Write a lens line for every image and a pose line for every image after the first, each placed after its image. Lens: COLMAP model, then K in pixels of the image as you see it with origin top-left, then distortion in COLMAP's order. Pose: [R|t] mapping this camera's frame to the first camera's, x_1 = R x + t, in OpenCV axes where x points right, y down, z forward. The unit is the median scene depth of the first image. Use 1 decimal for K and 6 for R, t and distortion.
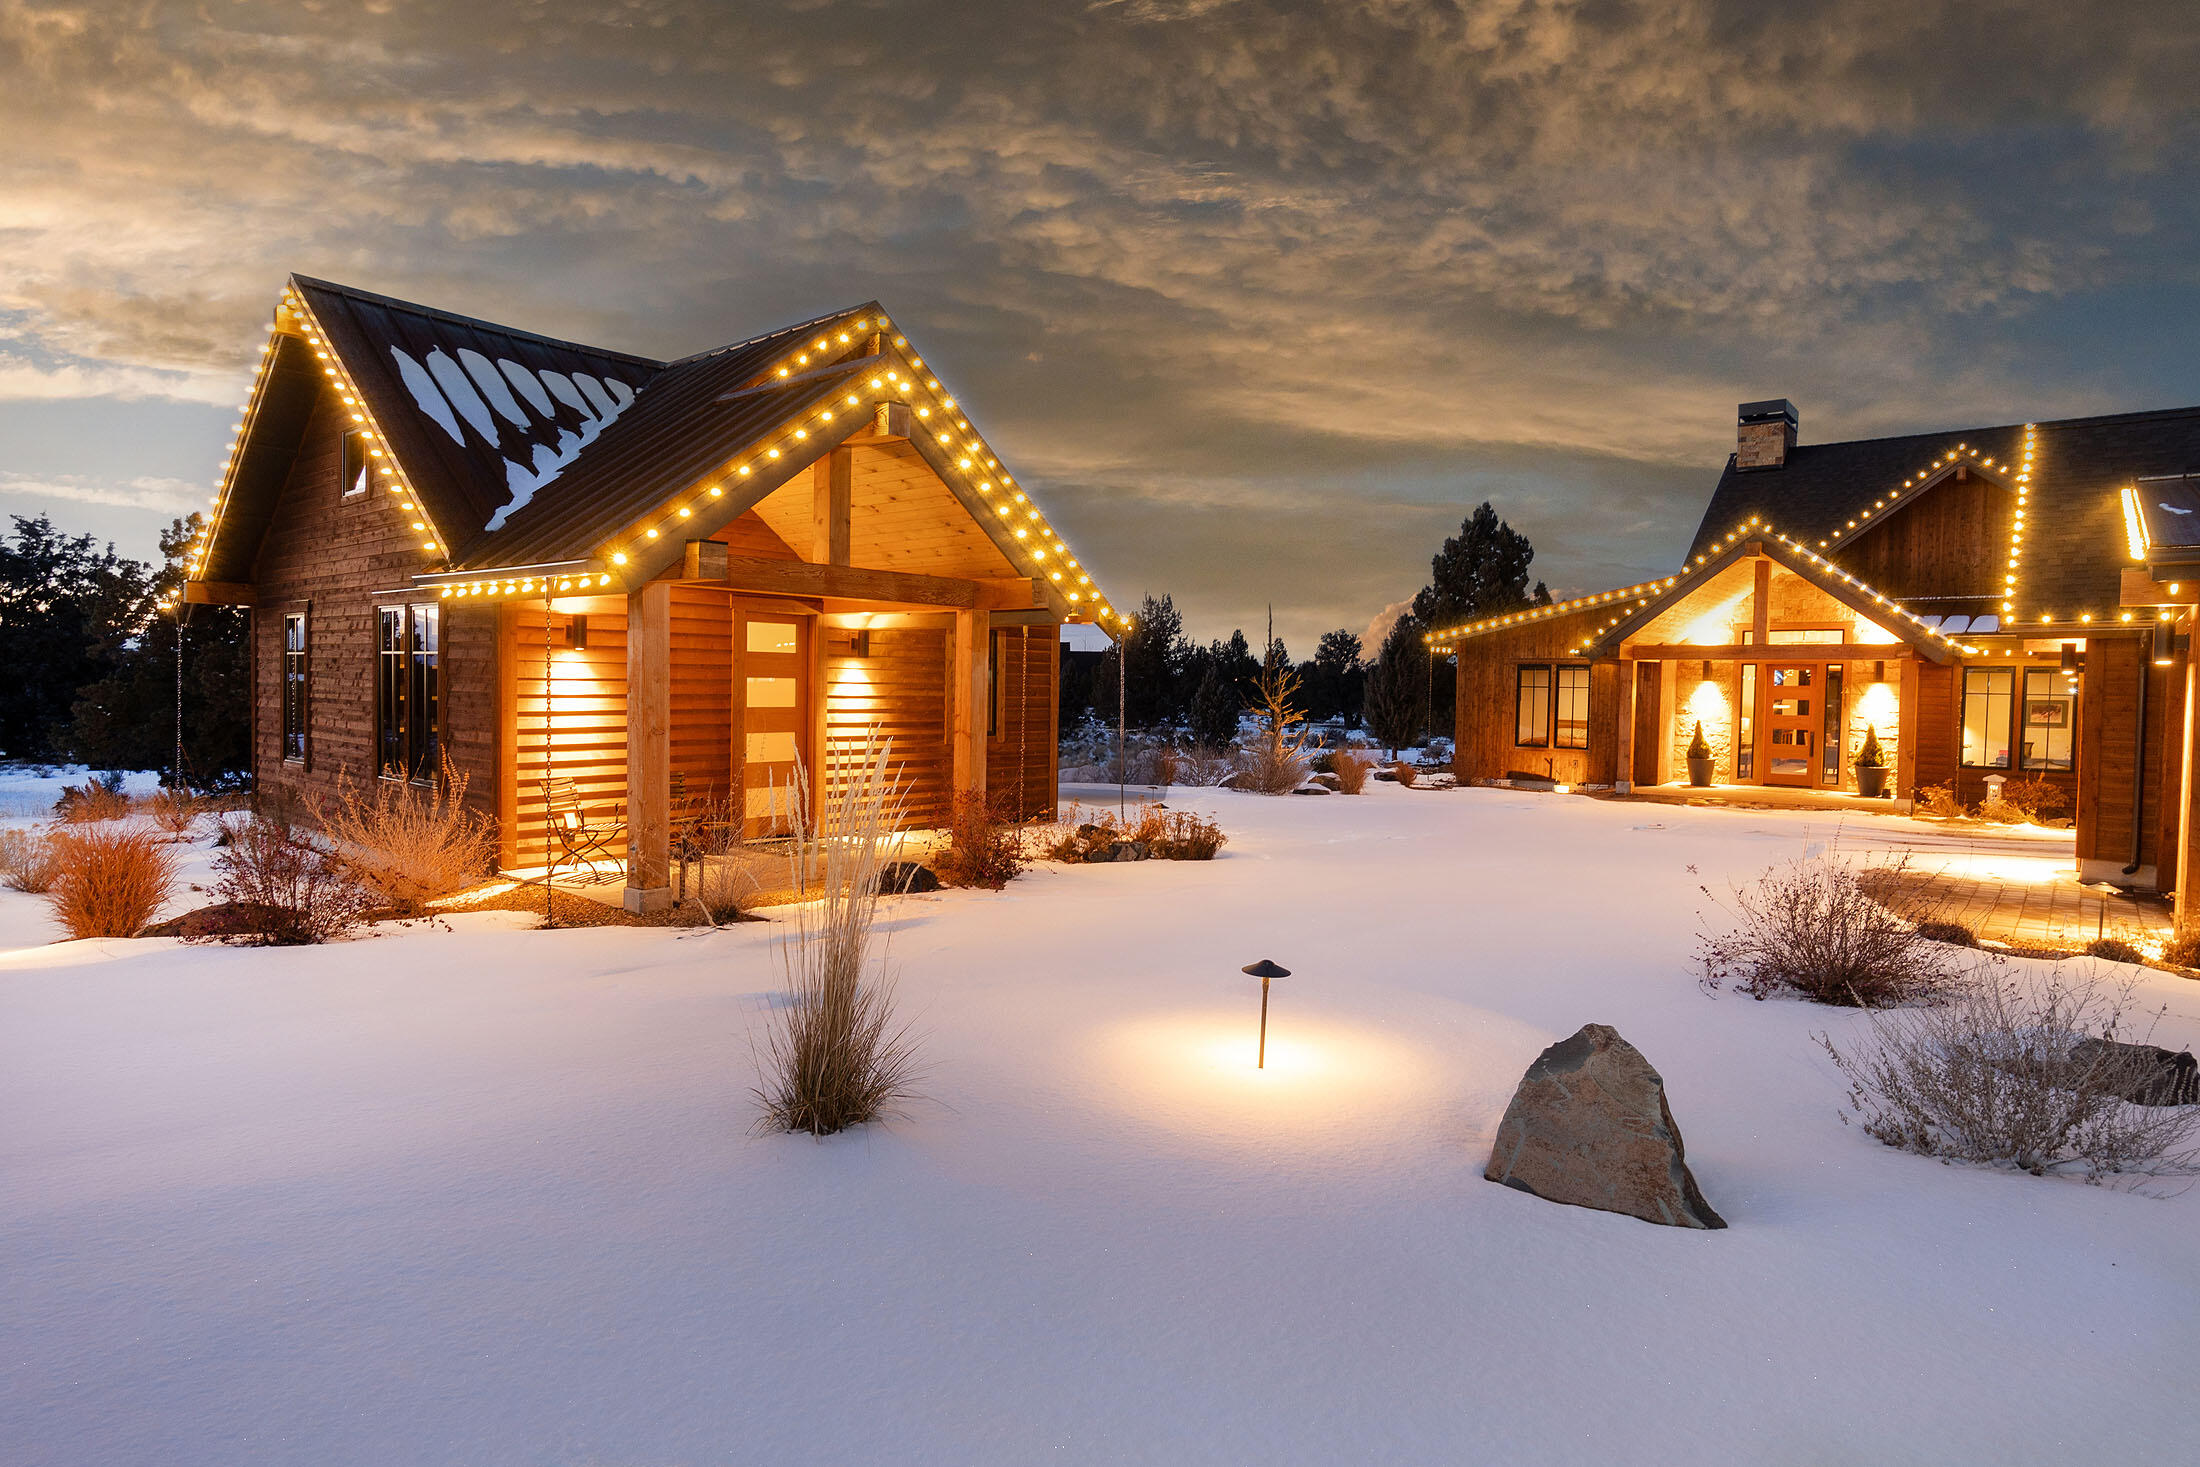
lens RADIAL K [[1171.5, 0, 1112.0], [0, 1171.5, 721.8], [0, 0, 1]] dist [-0.003099, 0.000168]
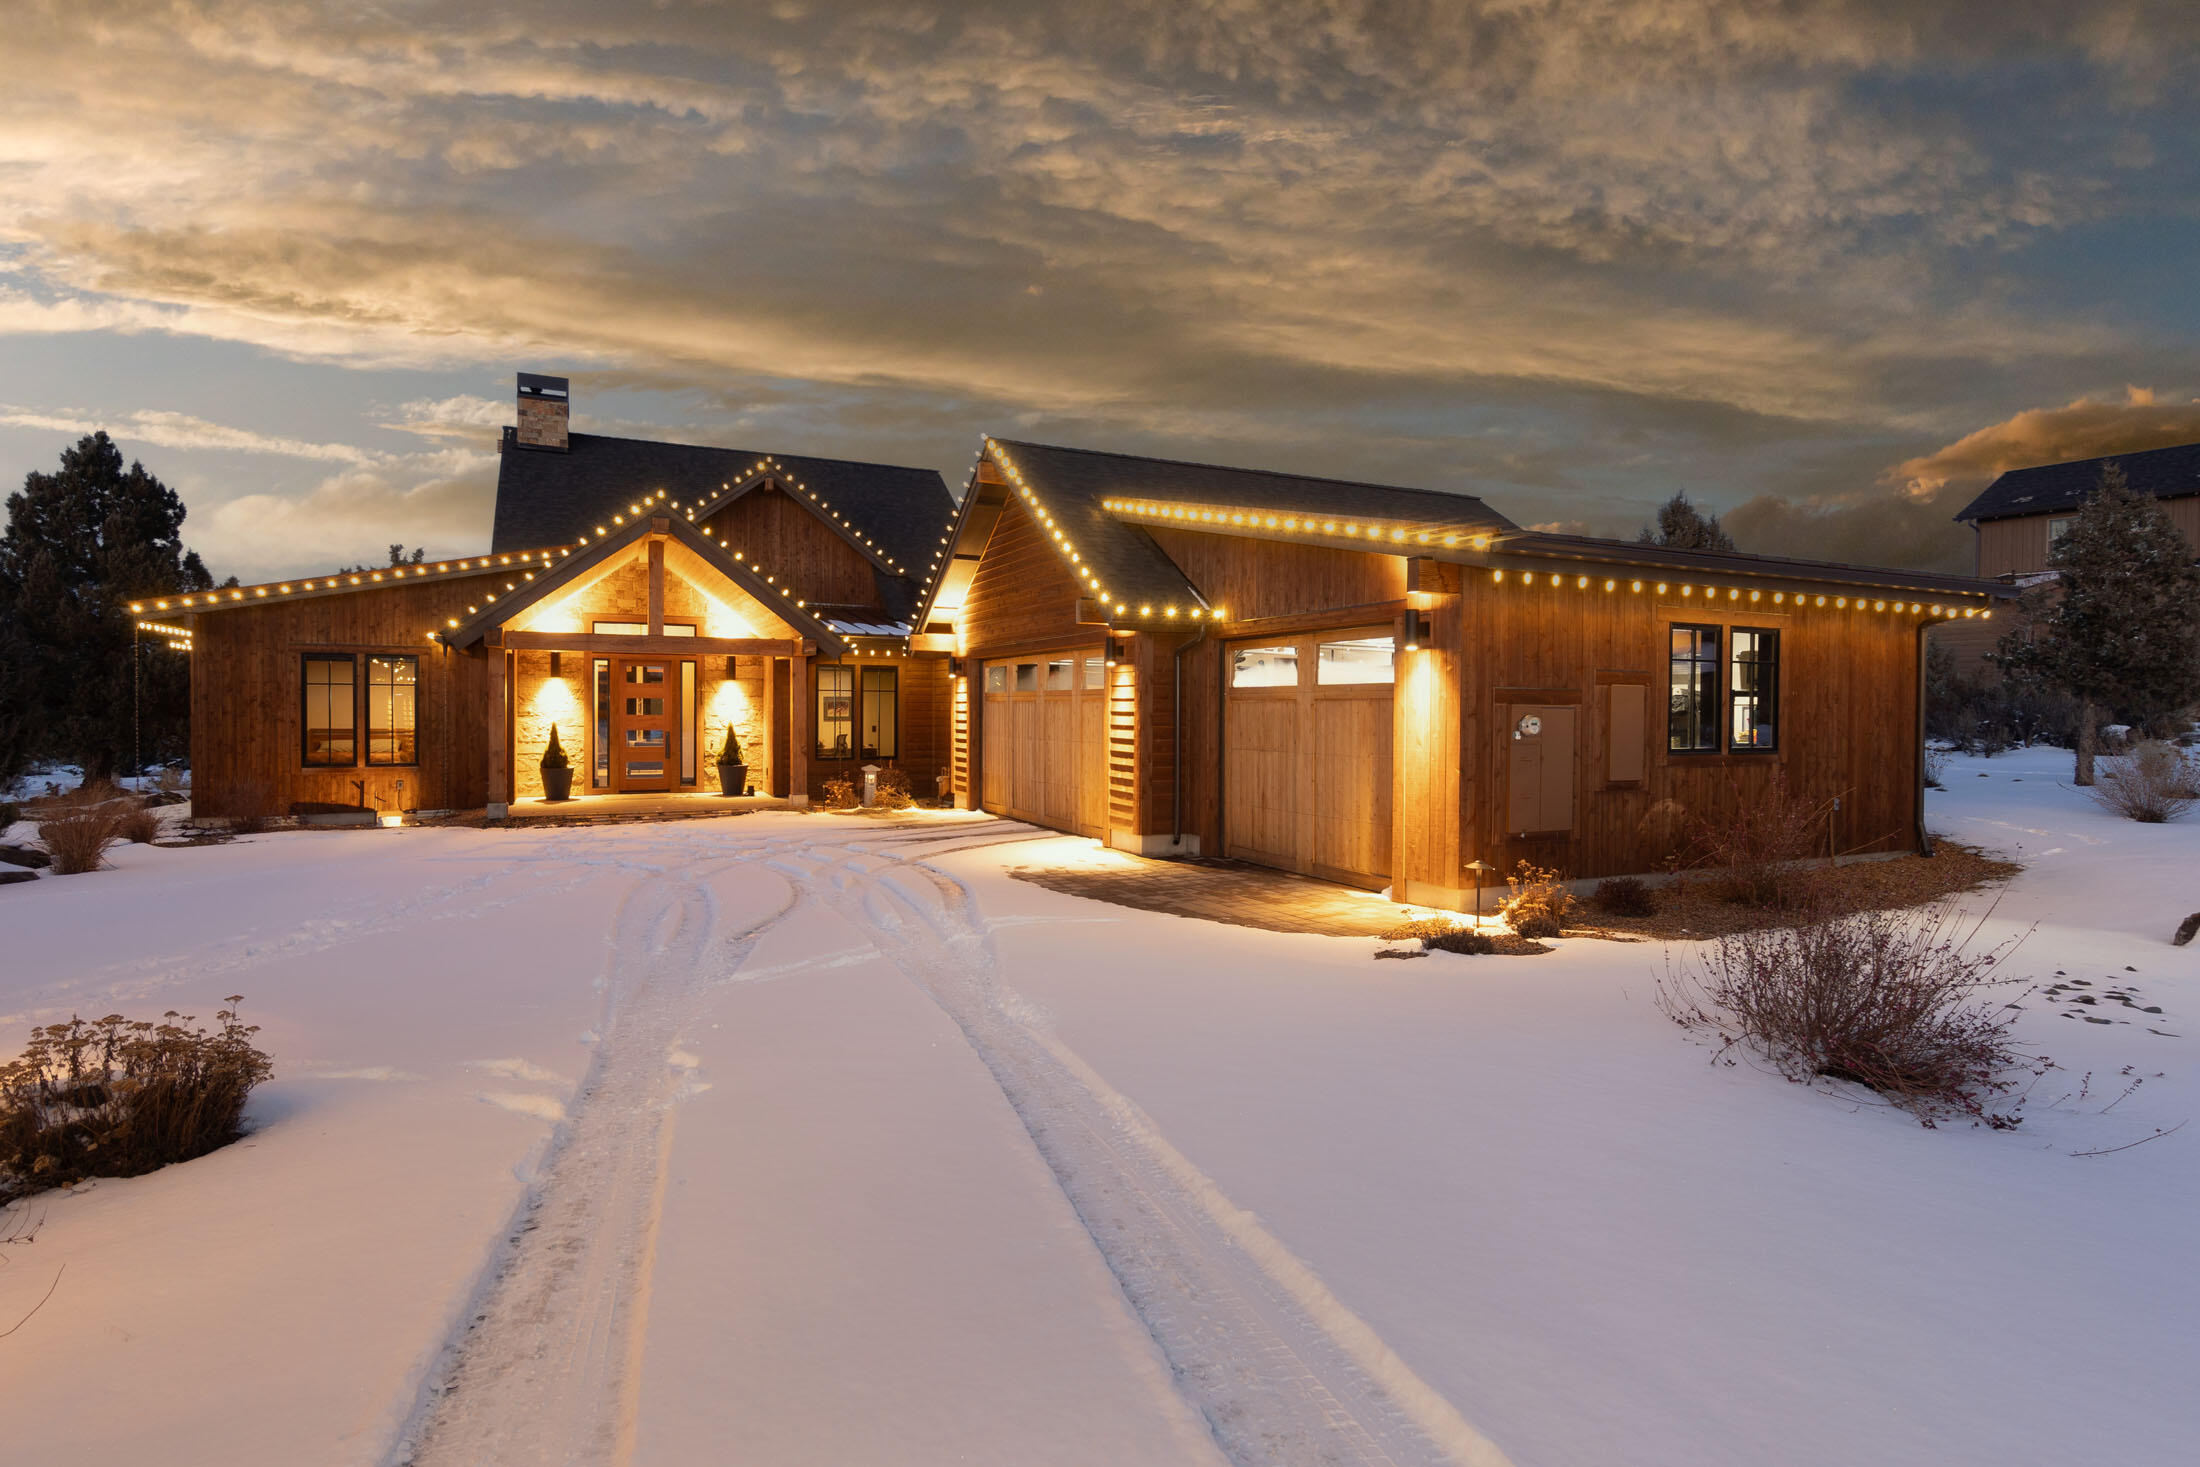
lens RADIAL K [[1098.3, 0, 1087.2], [0, 1098.3, 721.3], [0, 0, 1]] dist [0.001289, 0.001010]
pose [[0.436695, -0.026632, 0.899215, -0.051435], [0.030393, 0.999428, 0.014840, -0.002856], [-0.899096, 0.020850, 0.437254, 0.307205]]
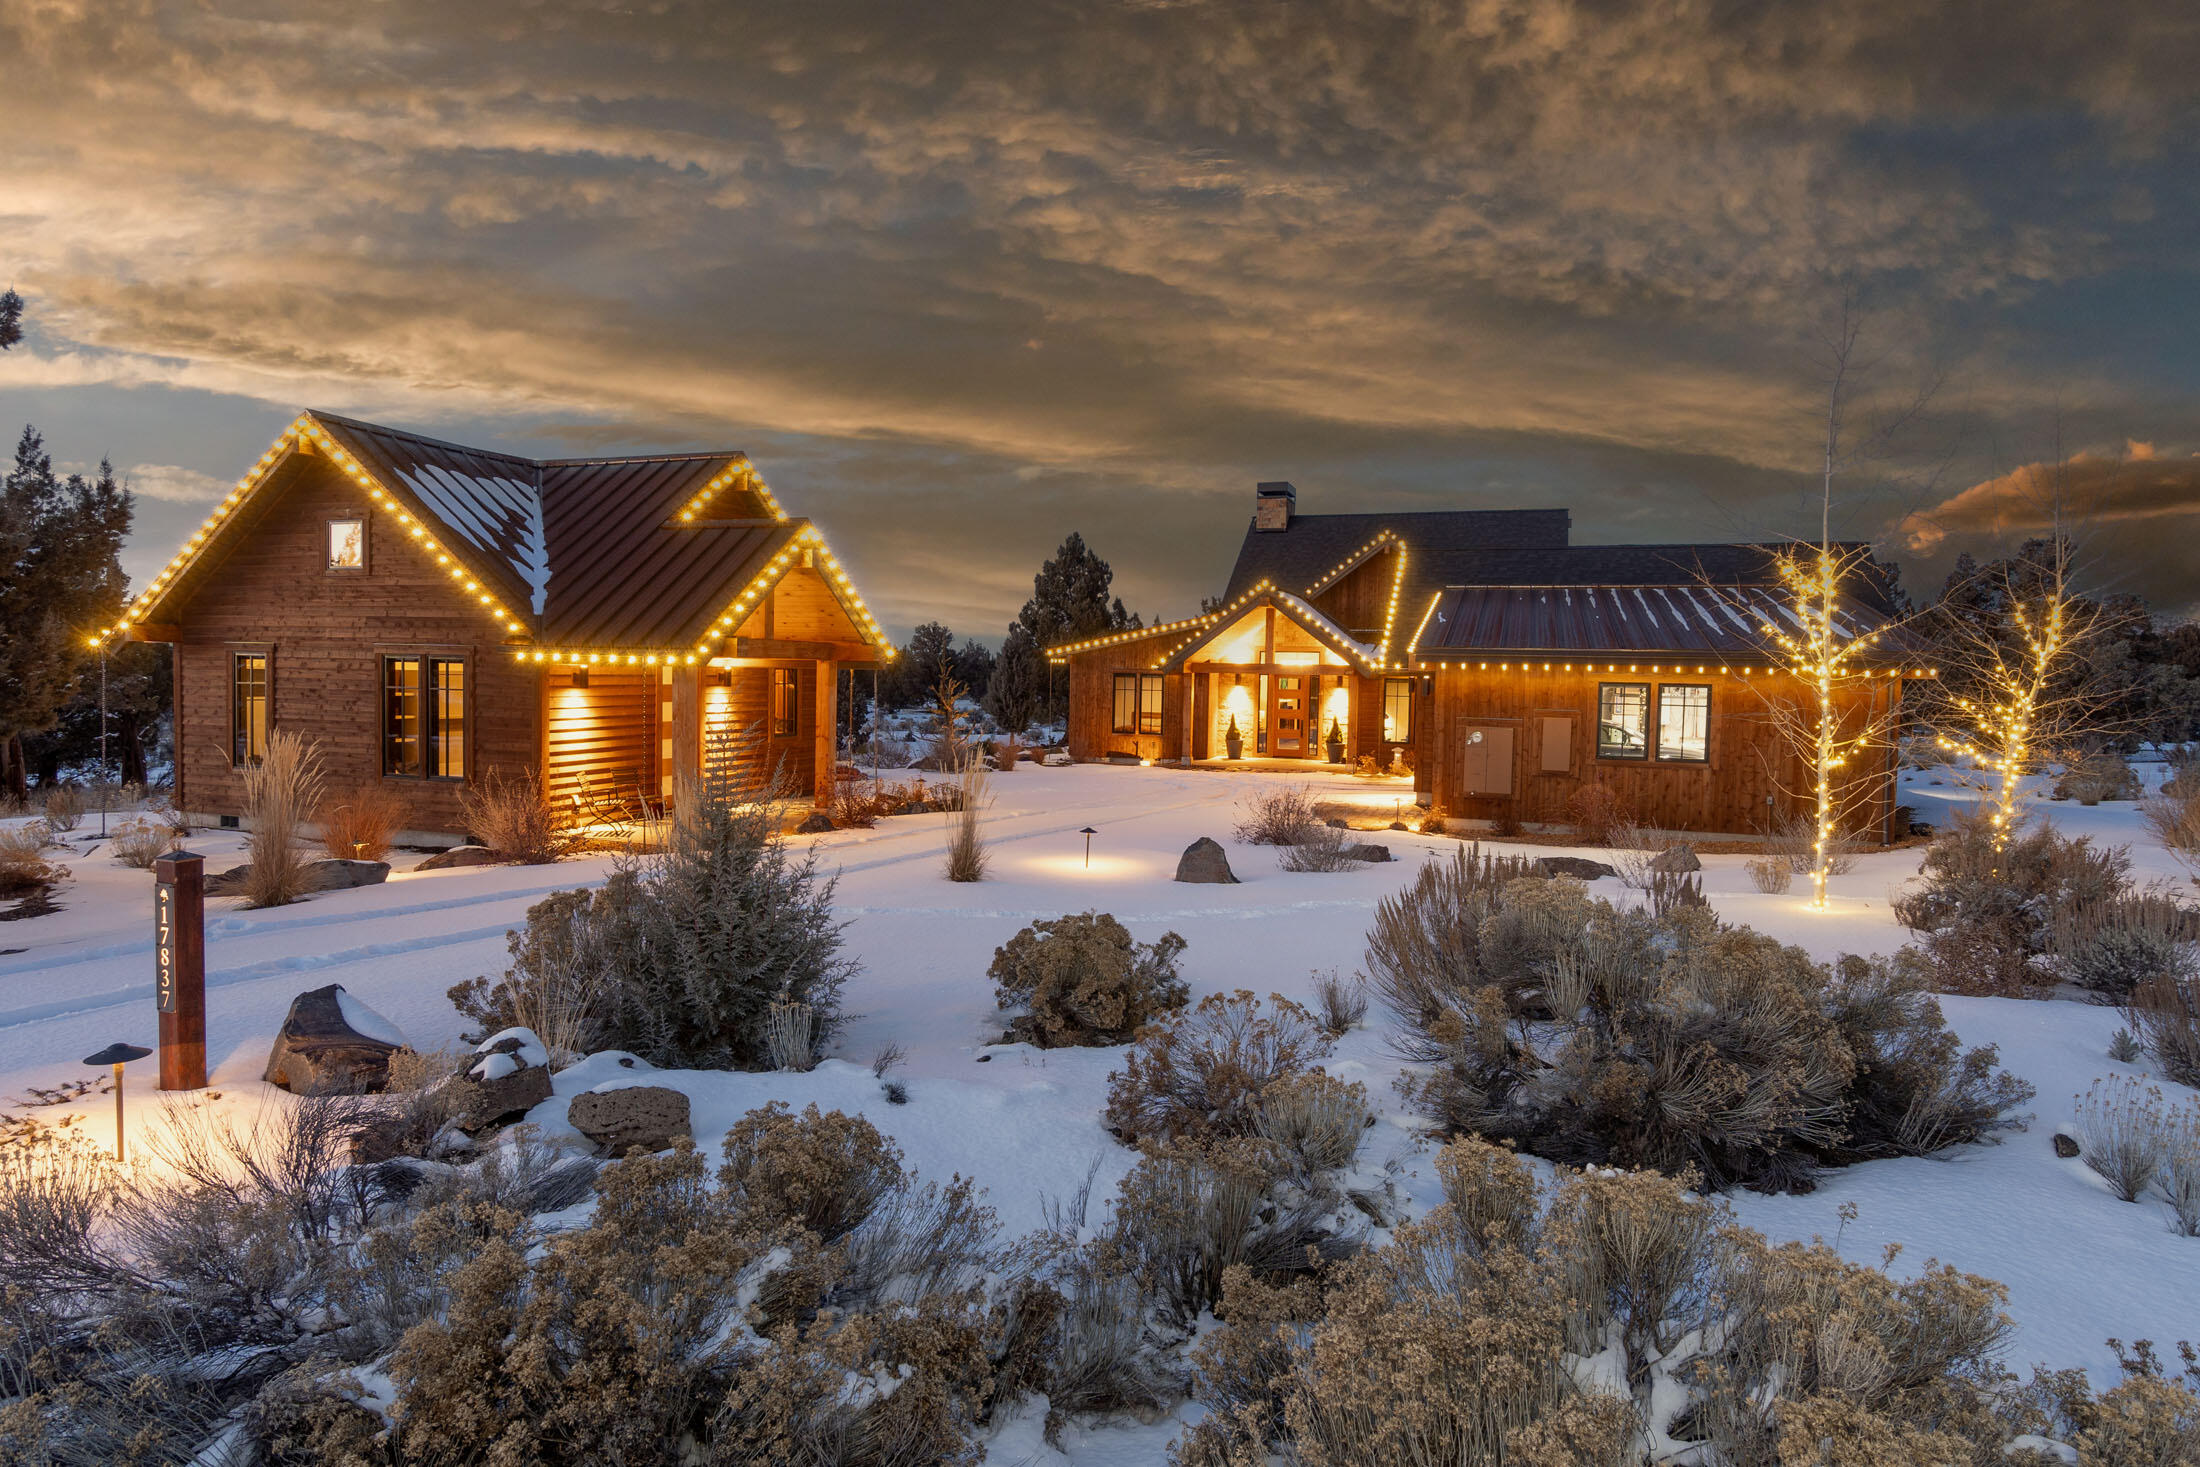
lens RADIAL K [[1171.5, 0, 1112.0], [0, 1171.5, 721.8], [0, 0, 1]] dist [-0.003099, 0.000168]
pose [[0.935253, -0.013714, 0.353715, -0.152452], [0.008288, 0.999824, 0.016850, -0.016669], [-0.353884, -0.012827, 0.935202, -0.304211]]
